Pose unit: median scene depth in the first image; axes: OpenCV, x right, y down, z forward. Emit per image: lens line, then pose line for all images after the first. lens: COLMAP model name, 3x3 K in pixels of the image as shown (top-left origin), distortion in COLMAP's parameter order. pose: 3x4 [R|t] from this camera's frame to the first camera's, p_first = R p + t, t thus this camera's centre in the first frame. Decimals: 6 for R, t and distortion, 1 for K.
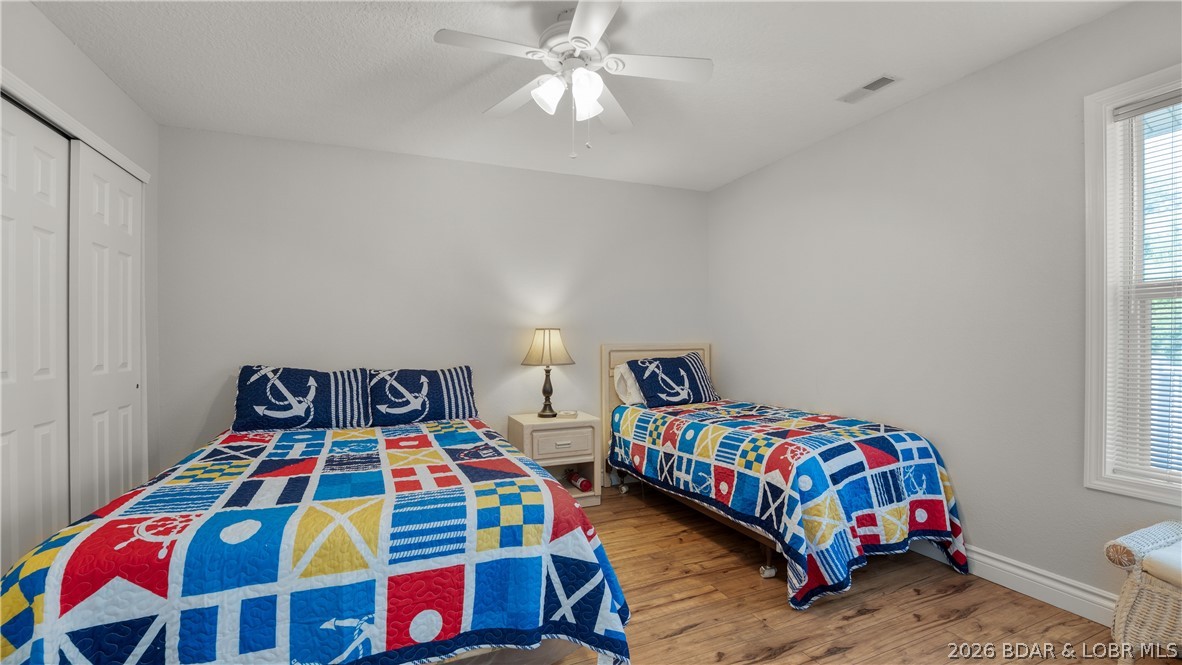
lens RADIAL K [[479.4, 0, 586.4], [0, 479.4, 343.8], [0, 0, 1]] dist [0.000577, 0.000048]
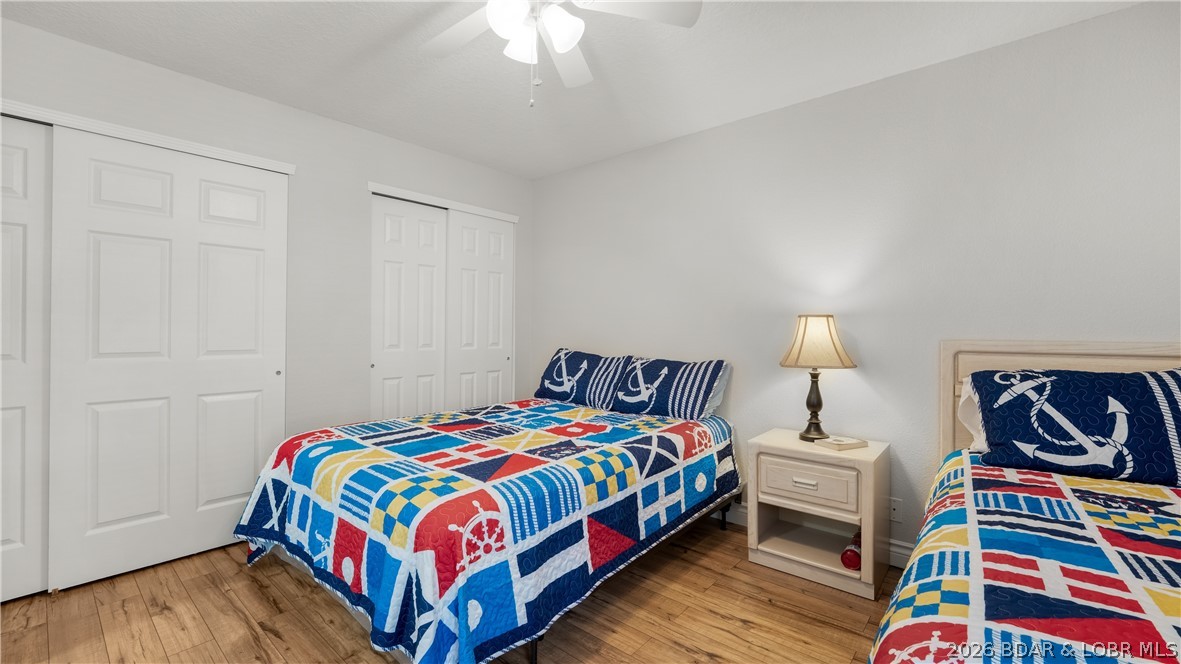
lens RADIAL K [[479.0, 0, 585.9], [0, 479.0, 343.3], [0, 0, 1]] dist [0.000577, 0.000048]
pose [[0.471969, 0.031997, -0.881034, 0.460422], [-0.014658, 0.999488, 0.028447, -0.006127], [0.881493, -0.000512, 0.472196, 0.458617]]
